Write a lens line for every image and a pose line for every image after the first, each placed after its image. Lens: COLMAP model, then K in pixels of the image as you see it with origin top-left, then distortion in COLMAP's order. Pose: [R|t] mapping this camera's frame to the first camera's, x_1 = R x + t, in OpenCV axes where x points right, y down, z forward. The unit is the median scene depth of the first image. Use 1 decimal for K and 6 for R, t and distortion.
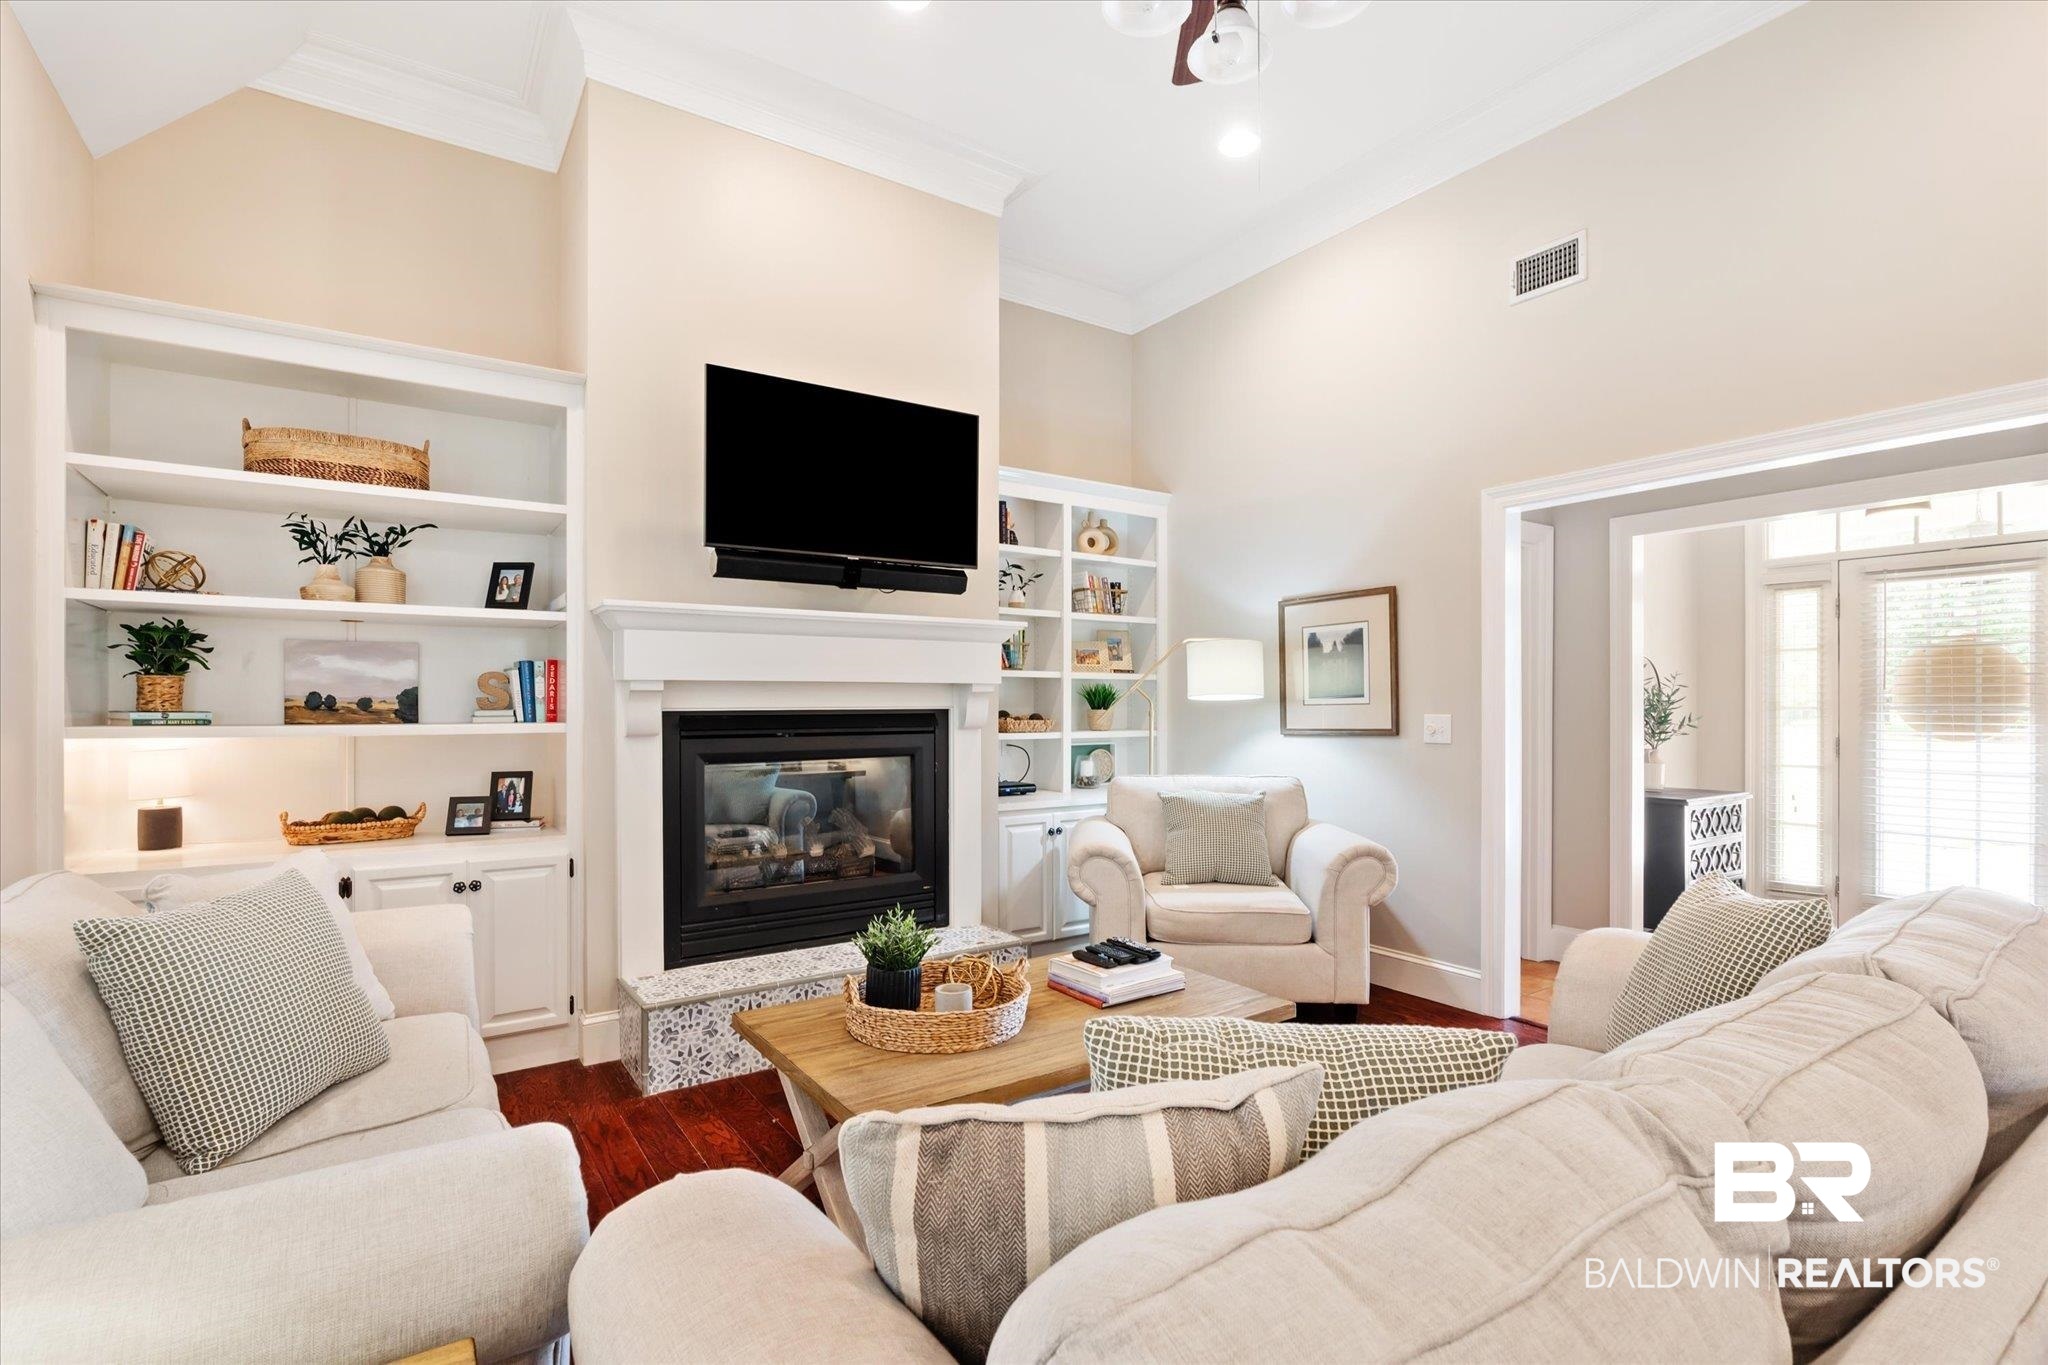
lens RADIAL K [[955.9, 0, 1004.5], [0, 955.9, 693.1], [0, 0, 1]] dist [-0.000424, -0.000323]
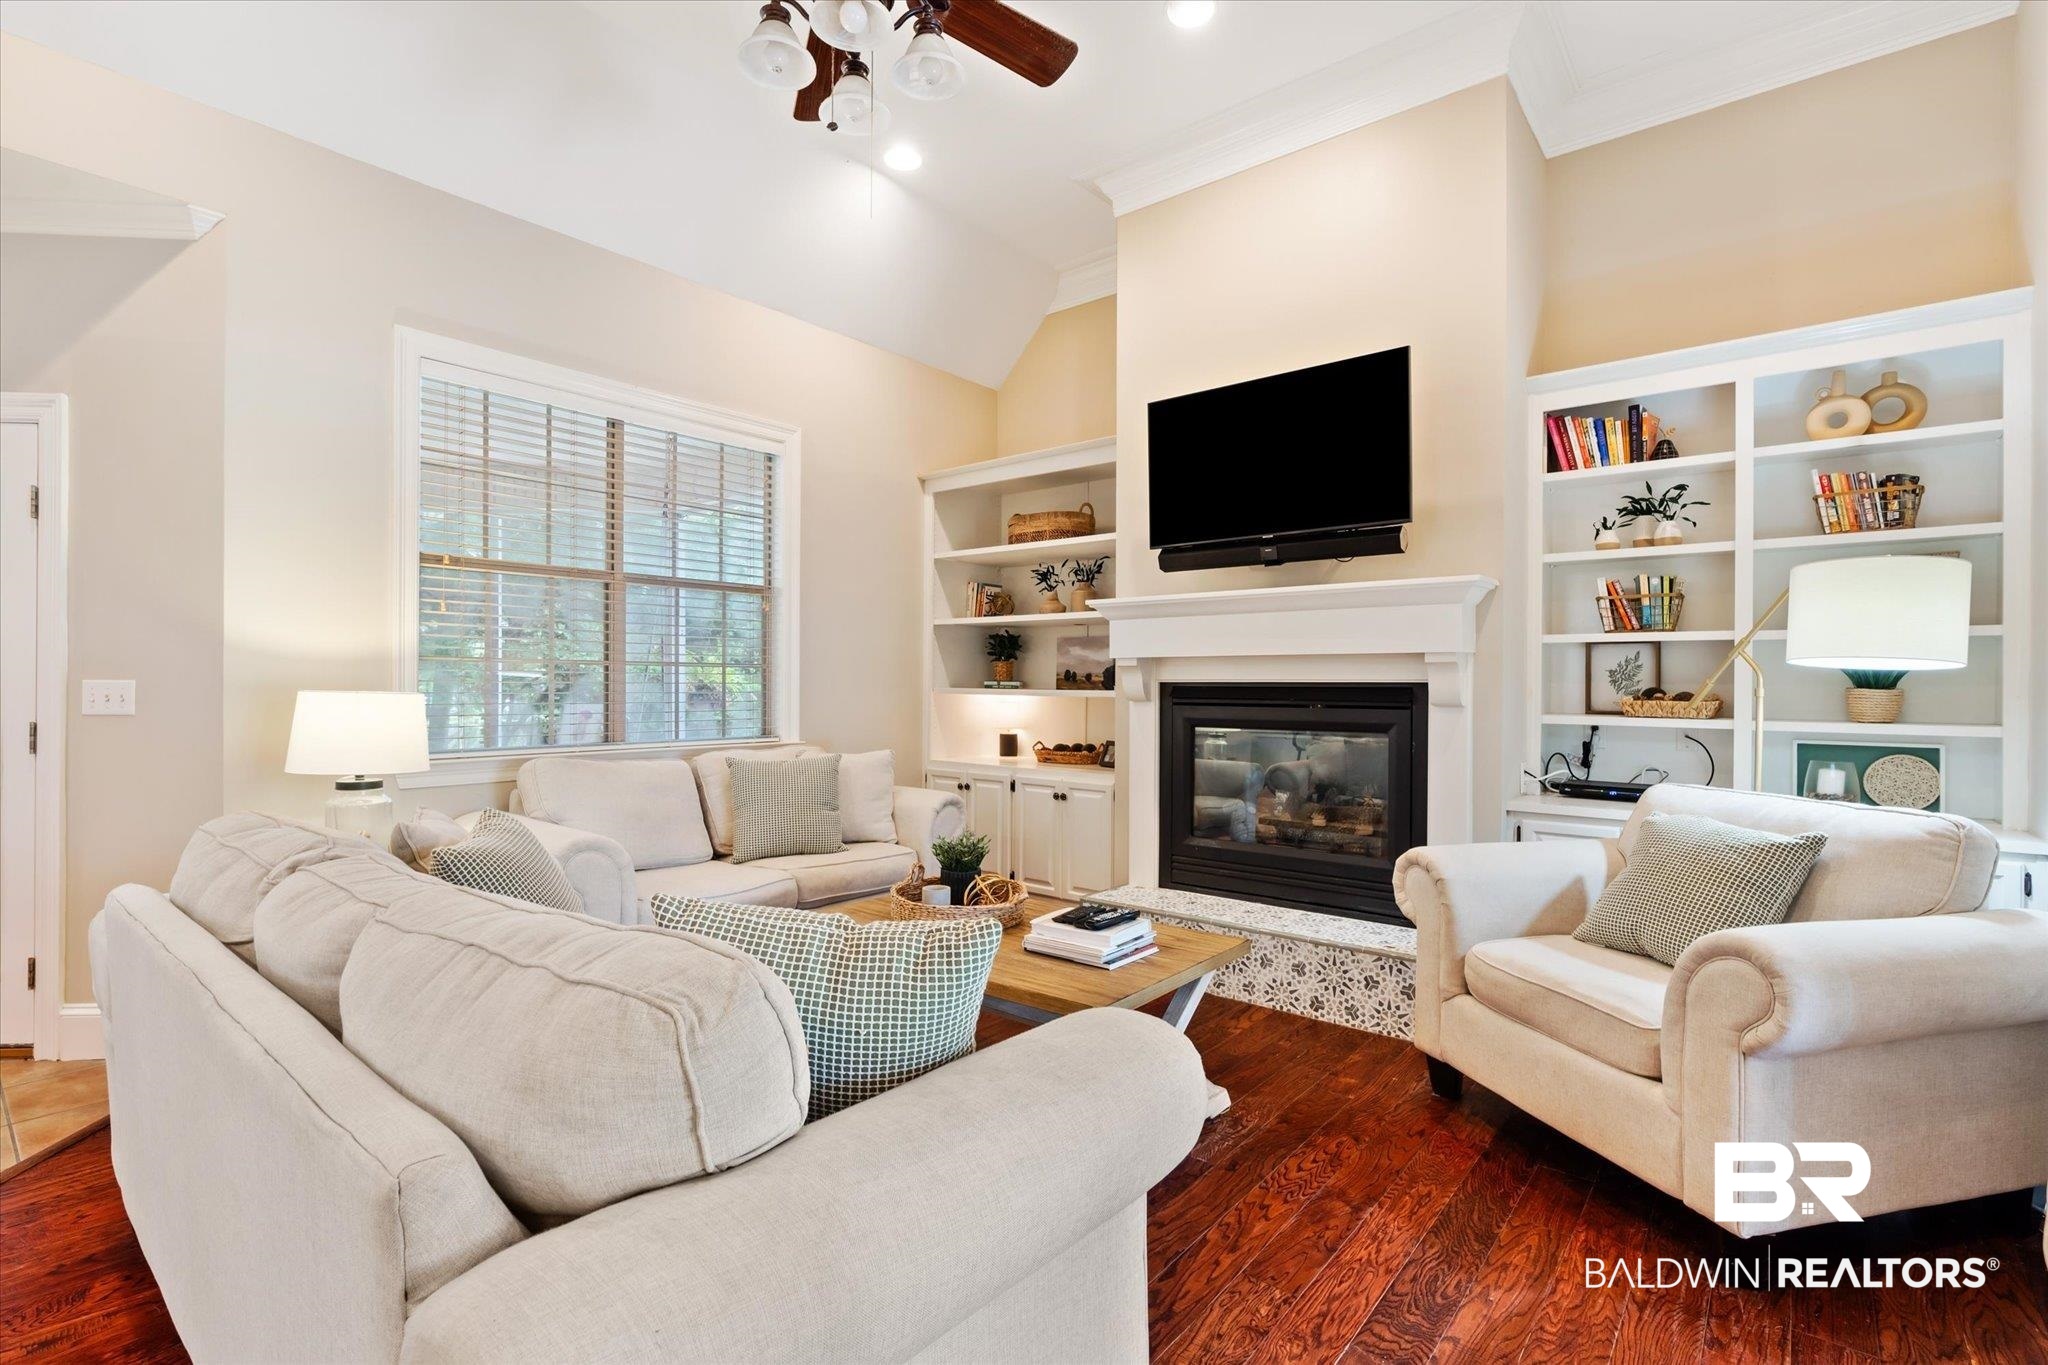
lens RADIAL K [[937.5, 0, 1037.0], [0, 937.5, 676.3], [0, 0, 1]] dist [-0.001837, -0.000276]
pose [[0.303198, -0.002590, -0.952924, 0.669410], [0.005813, 0.999983, -0.000869, 0.009703], [0.952910, -0.005276, 0.303208, 0.406763]]
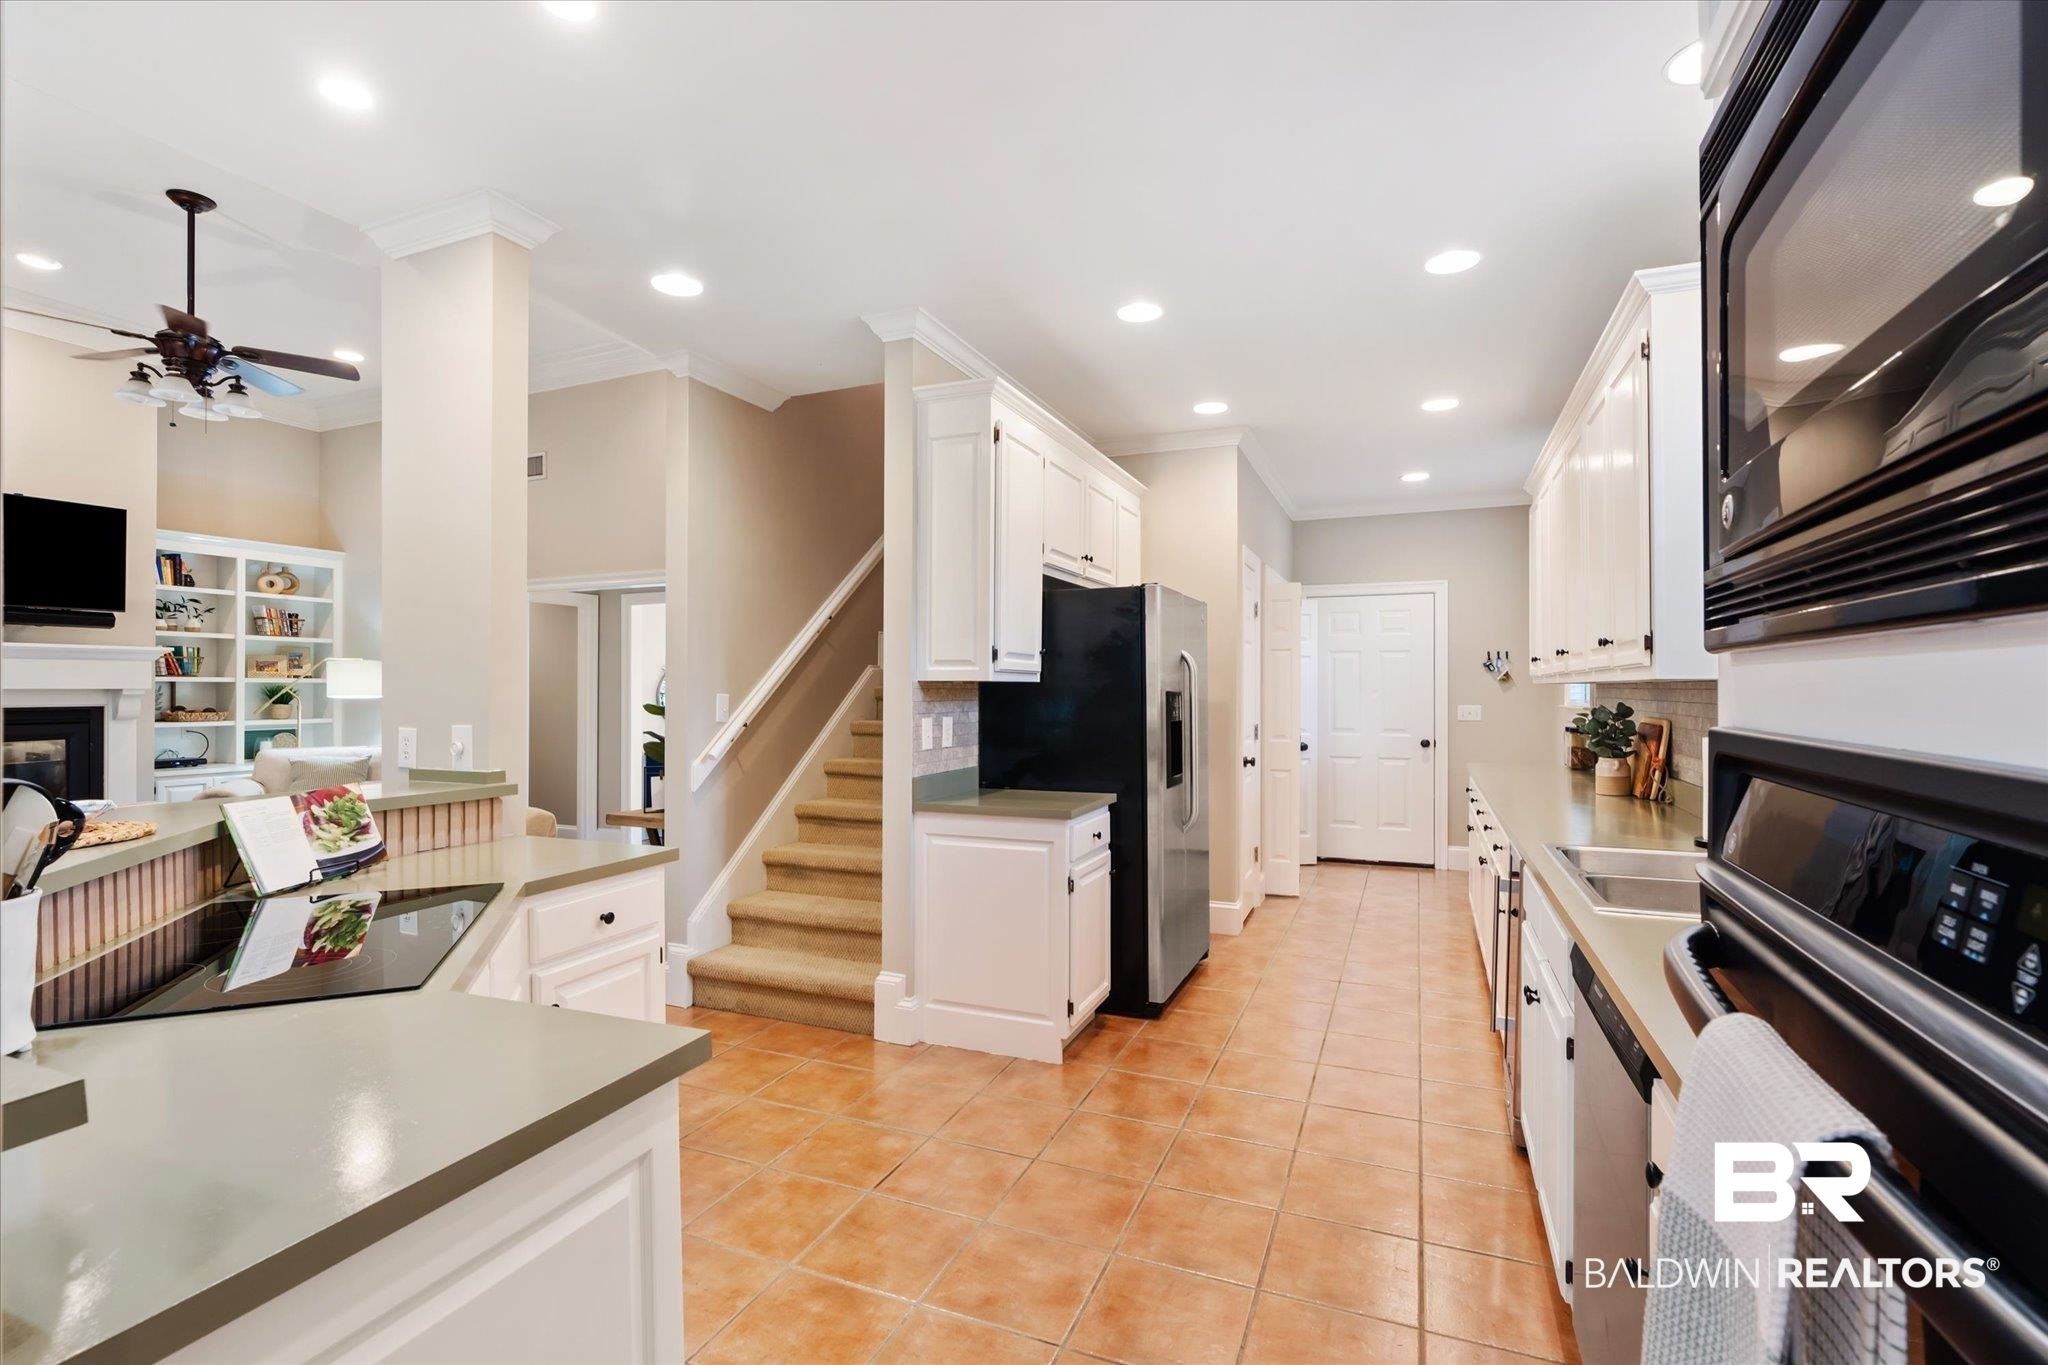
lens RADIAL K [[937.5, 0, 1037.0], [0, 937.5, 676.3], [0, 0, 1]] dist [-0.001837, -0.000276]
pose [[0.823838, 0.001985, 0.566821, 0.308705], [-0.000202, 0.999995, -0.003209, -0.025344], [-0.566825, 0.002529, 0.823834, -0.983086]]
